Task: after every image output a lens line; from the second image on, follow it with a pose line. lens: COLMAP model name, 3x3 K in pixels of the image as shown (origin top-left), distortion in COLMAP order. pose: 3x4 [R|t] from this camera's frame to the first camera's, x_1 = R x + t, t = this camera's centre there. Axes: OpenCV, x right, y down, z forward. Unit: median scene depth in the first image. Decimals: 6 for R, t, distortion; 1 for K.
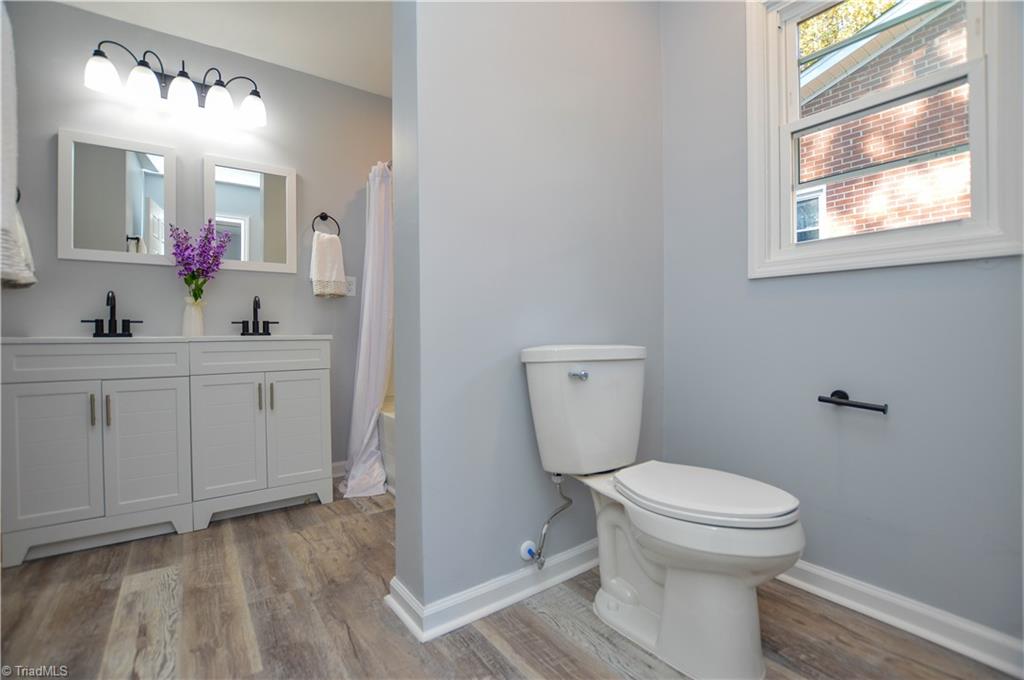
lens RADIAL K [[457.4, 0, 512.0], [0, 457.4, 340.0], [0, 0, 1]] dist [-0.025295, -0.000157]
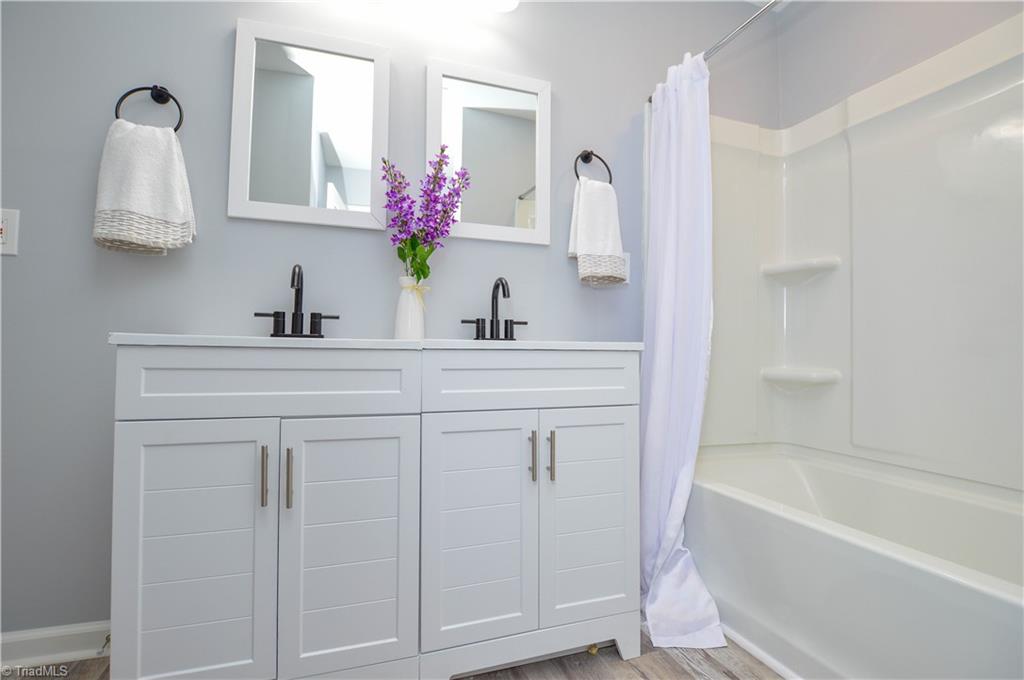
lens RADIAL K [[462.5, 0, 508.7], [0, 462.5, 340.6], [0, 0, 1]] dist [-0.029898, 0.001169]
pose [[0.962743, 0.006917, -0.270329, -0.417073], [-0.018295, 0.999048, -0.039591, 0.012407], [0.269798, 0.043061, 0.961954, 0.446629]]
